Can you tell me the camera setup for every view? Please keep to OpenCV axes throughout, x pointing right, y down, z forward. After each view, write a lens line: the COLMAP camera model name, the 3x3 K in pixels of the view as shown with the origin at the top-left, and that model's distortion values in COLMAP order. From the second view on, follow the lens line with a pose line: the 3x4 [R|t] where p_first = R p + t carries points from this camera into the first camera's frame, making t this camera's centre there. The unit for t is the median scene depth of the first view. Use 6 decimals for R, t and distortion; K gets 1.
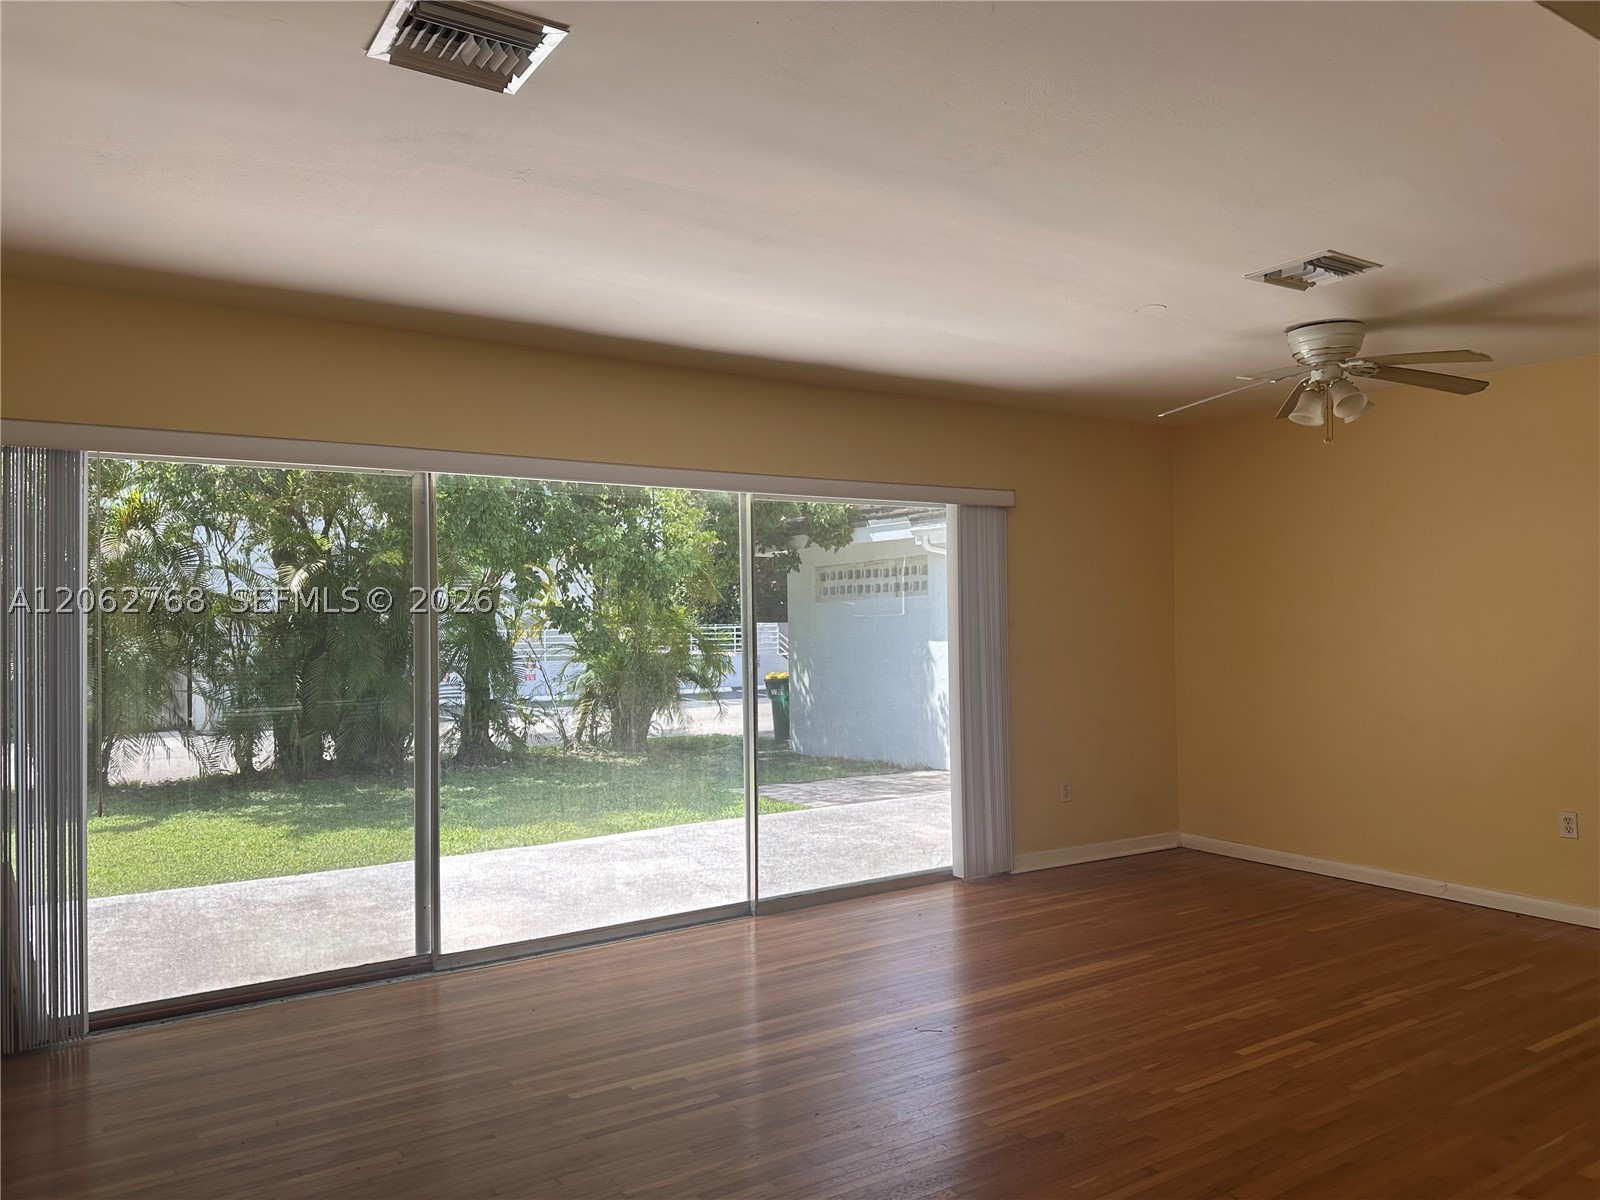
lens RADIAL K [[1138.2, 0, 798.0], [0, 1138.2, 608.9], [0, 0, 1]] dist [0.093070, -0.094156]
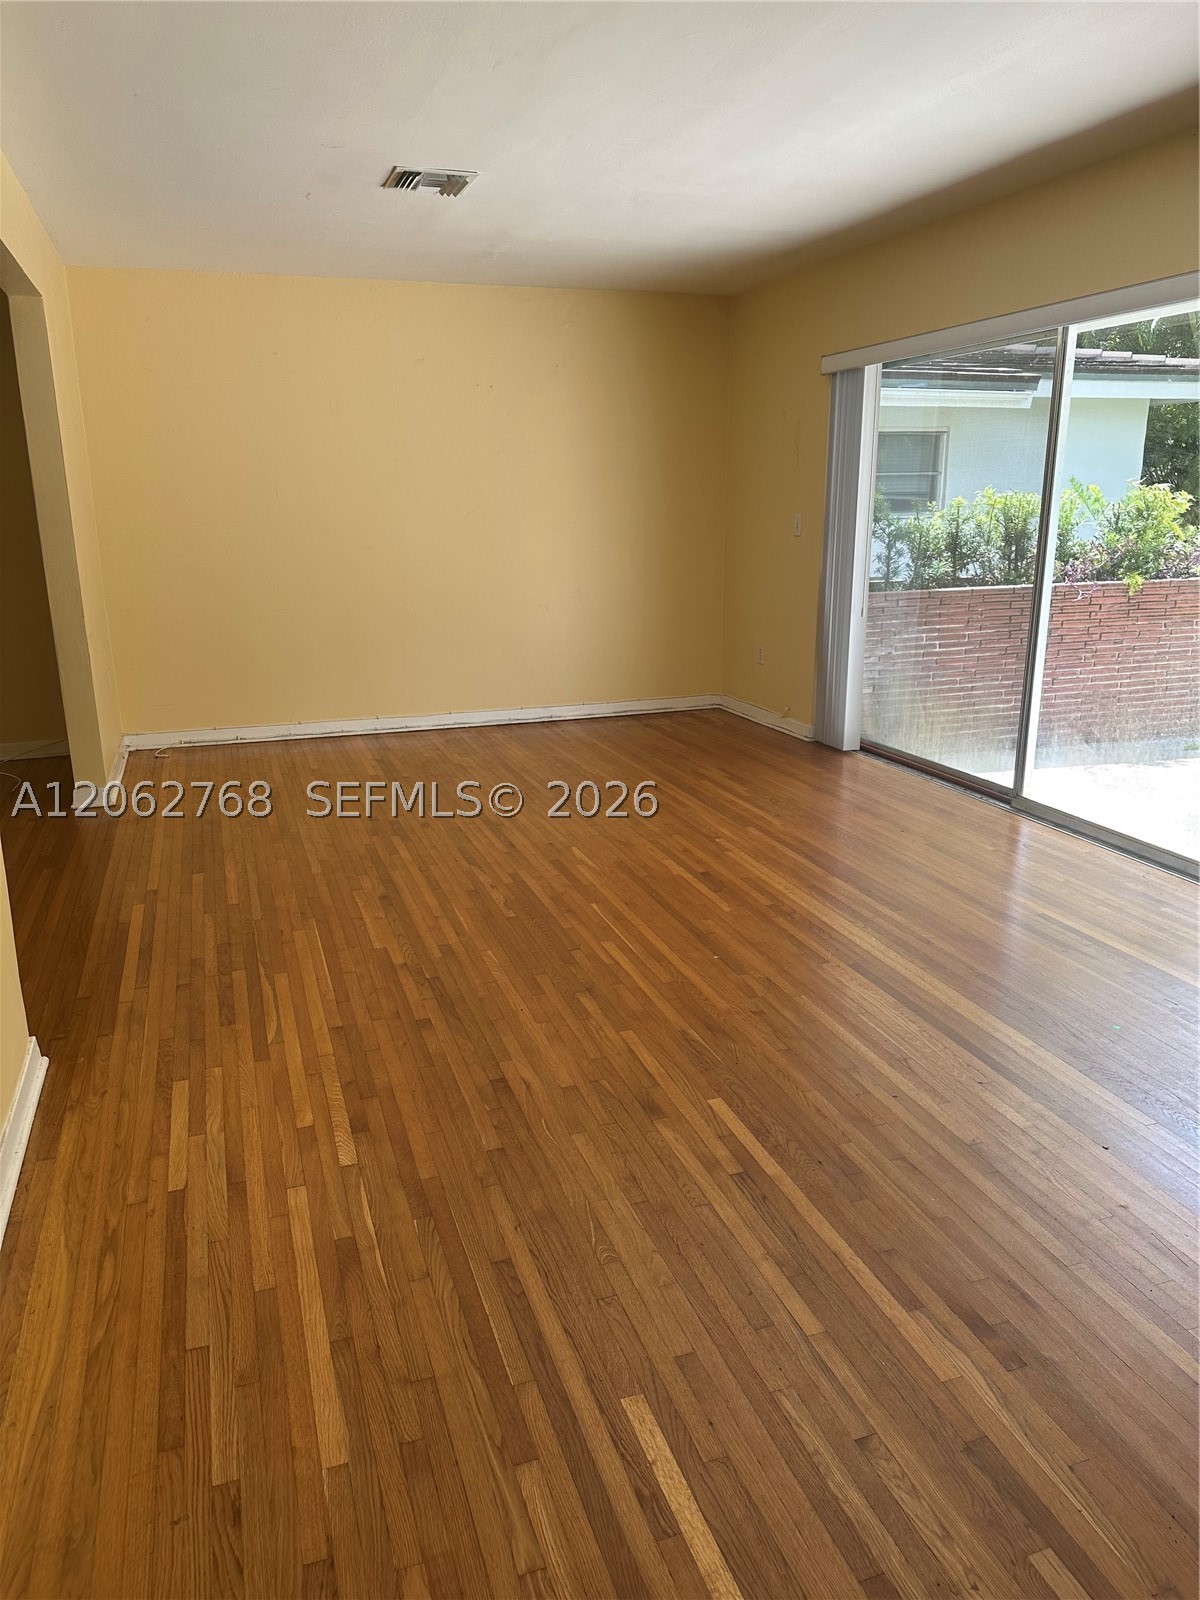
lens RADIAL K [[1138.2, 0, 600.0], [0, 1138.2, 800.0], [0, 0, 1]] dist [0.093070, -0.094156]
pose [[-0.260461, 0.263537, -0.928821, 0.296826], [0.018744, 0.963225, 0.268043, -0.001035], [0.965302, 0.052405, -0.255822, 0.317275]]
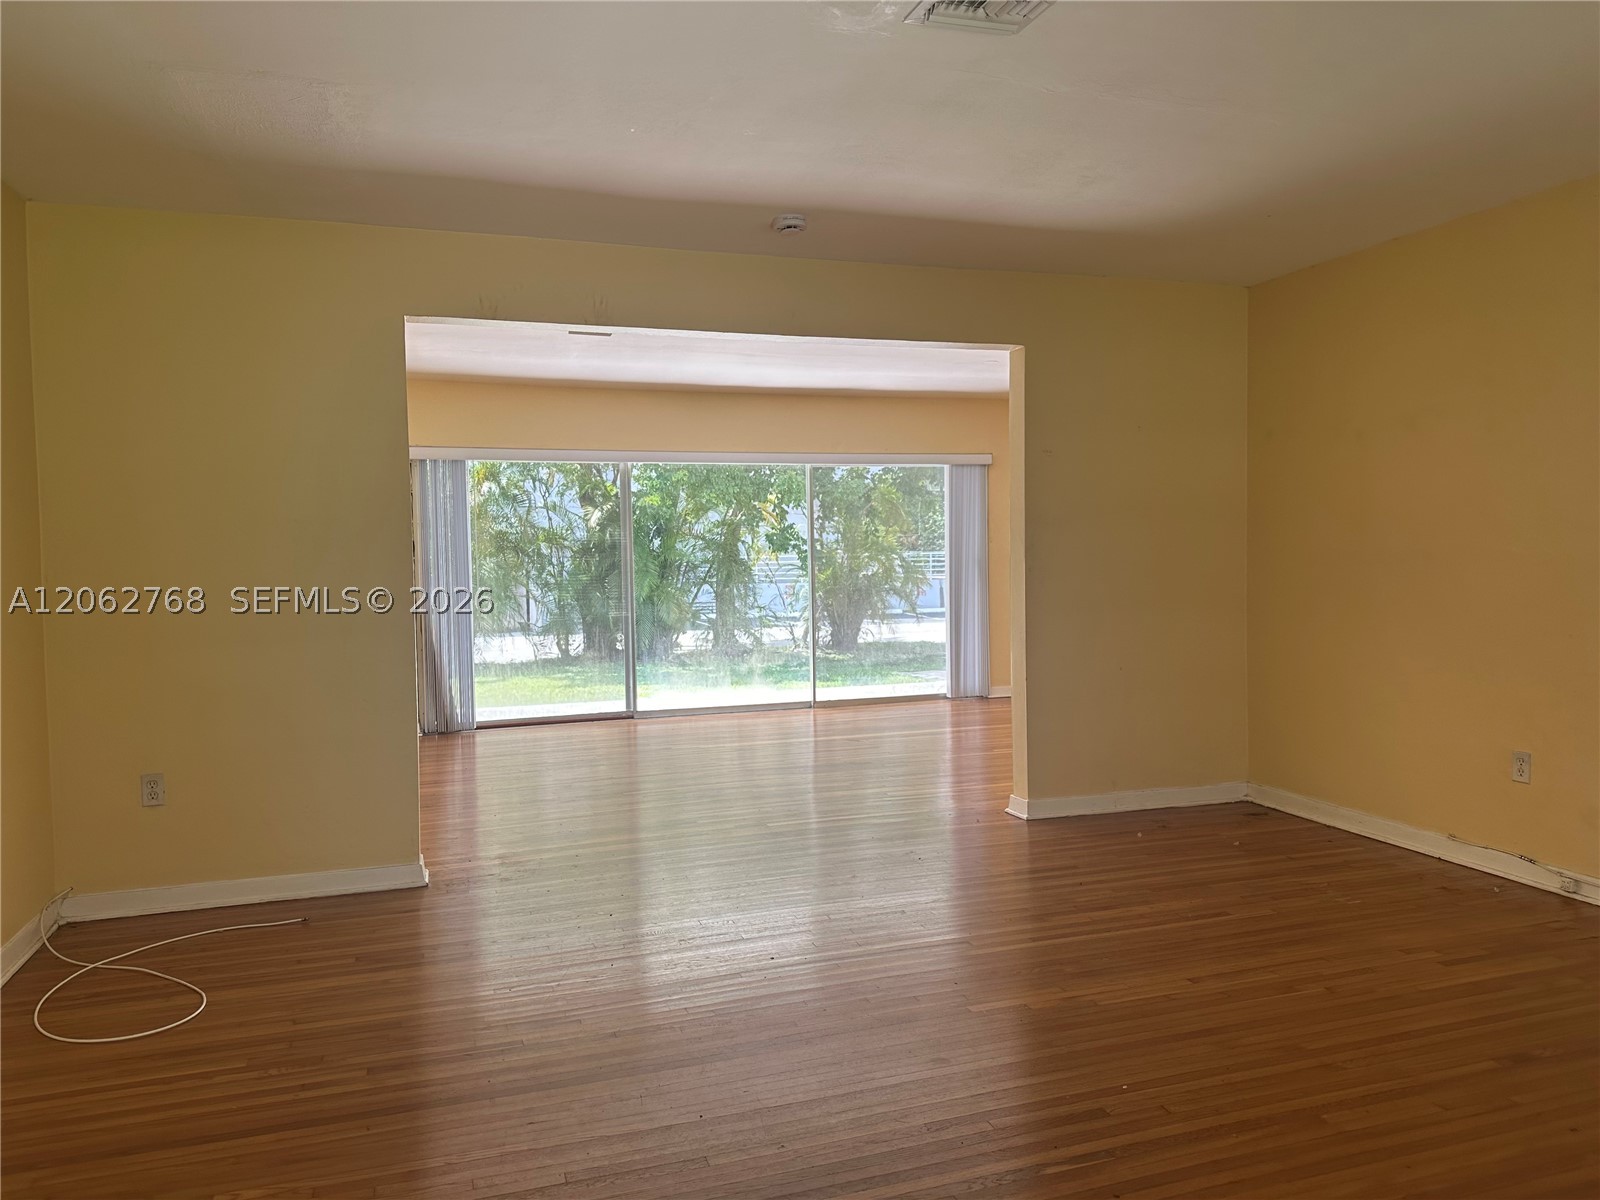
lens RADIAL K [[1191.2, 0, 800.0], [0, 1191.2, 600.0], [0, 0, 1]] dist [0.182146, -0.201900]
pose [[0.965011, 0.005449, -0.262151, 0.171712], [0.007993, 0.998708, 0.050181, 0.005212], [0.262086, -0.050520, 0.963721, -0.305665]]
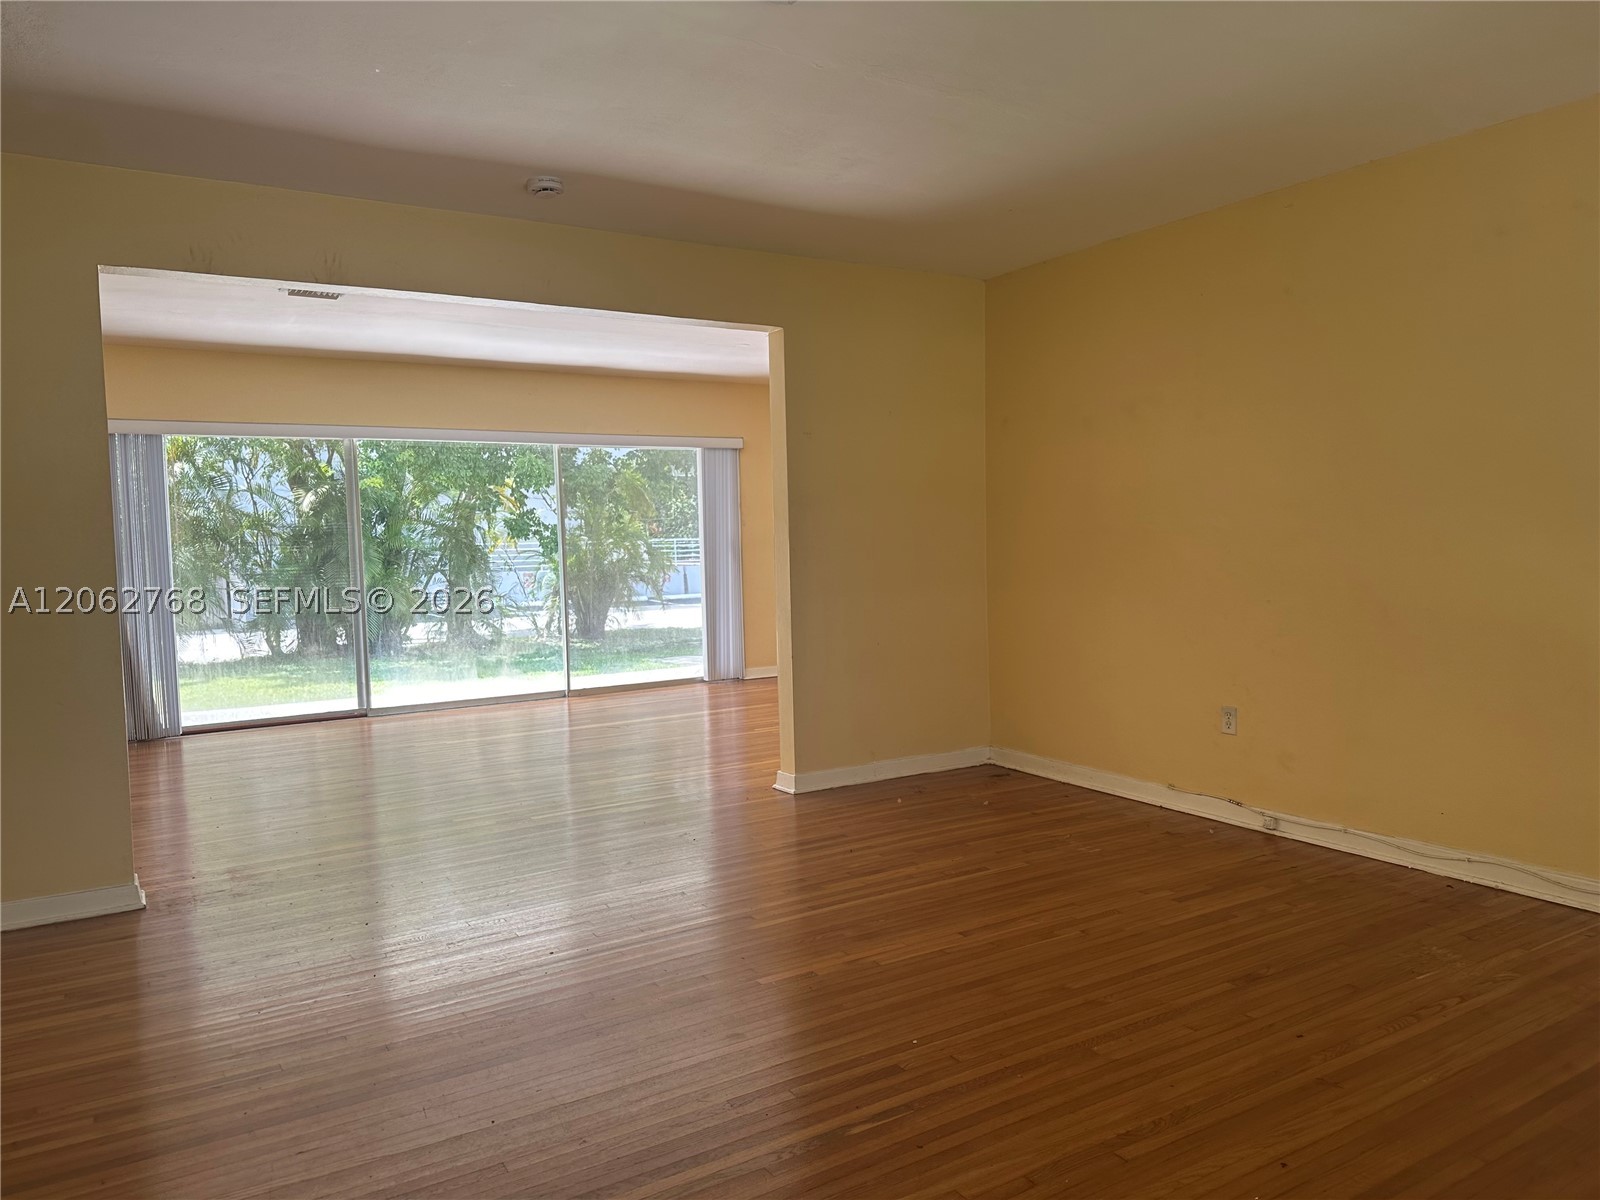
lens RADIAL K [[1191.2, 0, 800.0], [0, 1191.2, 600.0], [0, 0, 1]] dist [0.182146, -0.201900]
pose [[0.998802, -0.011754, -0.047503, 0.160951], [0.014730, 0.997918, 0.062793, 0.007779], [0.046666, -0.063418, 0.996895, -0.303510]]
